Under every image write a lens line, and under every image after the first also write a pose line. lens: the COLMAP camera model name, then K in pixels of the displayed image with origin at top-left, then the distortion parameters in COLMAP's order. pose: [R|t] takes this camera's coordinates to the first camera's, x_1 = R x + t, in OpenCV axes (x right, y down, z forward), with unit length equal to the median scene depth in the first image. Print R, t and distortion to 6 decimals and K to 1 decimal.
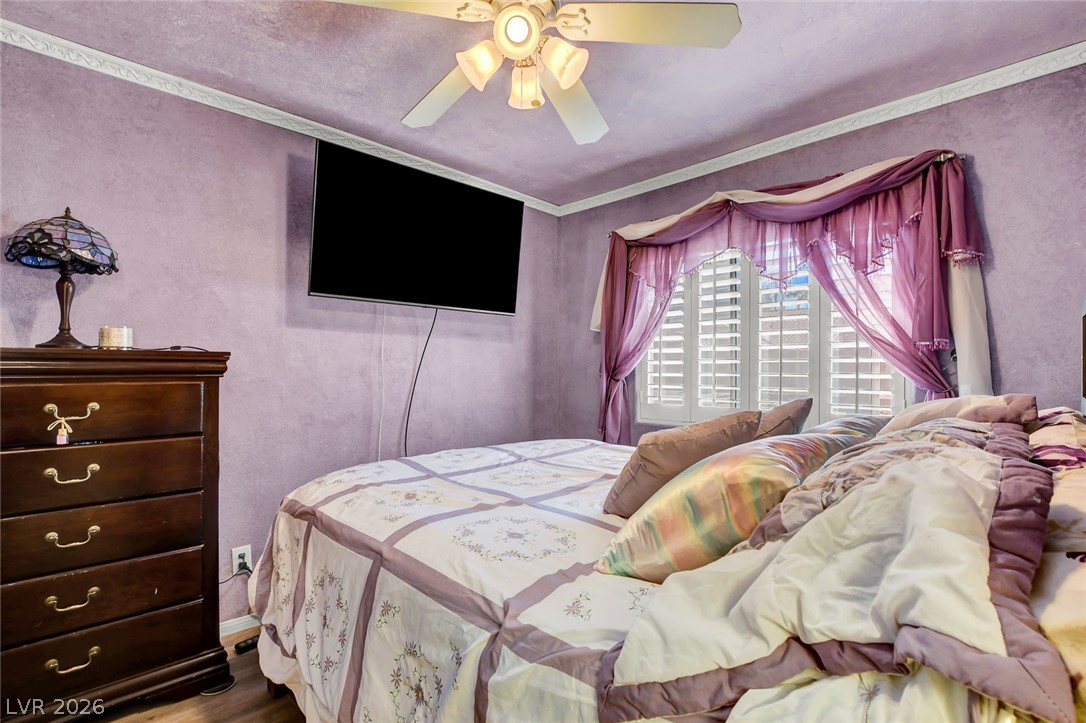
lens RADIAL K [[484.4, 0, 540.1], [0, 484.4, 362.7], [0, 0, 1]] dist [-0.030178, 0.003817]
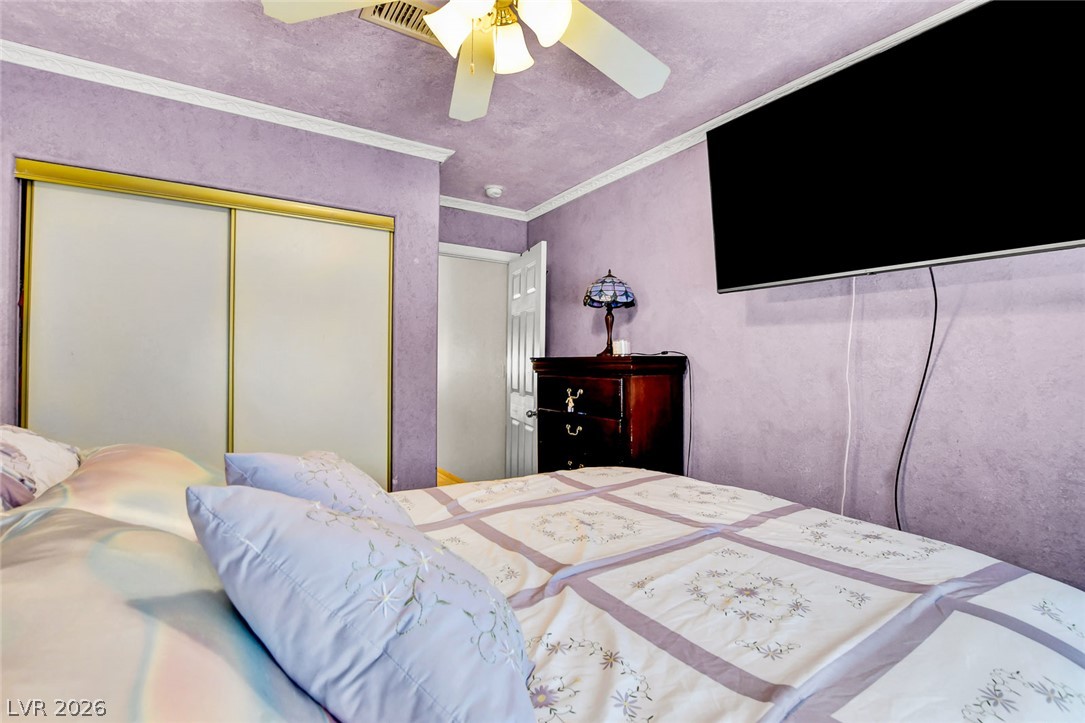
lens RADIAL K [[483.9, 0, 542.7], [0, 483.9, 358.6], [0, 0, 1]] dist [-0.030178, 0.003817]
pose [[-0.165624, -0.015211, -0.986072, 0.475008], [0.007837, 0.999829, -0.016740, 0.002894], [0.986158, -0.010500, -0.165476, 0.732483]]
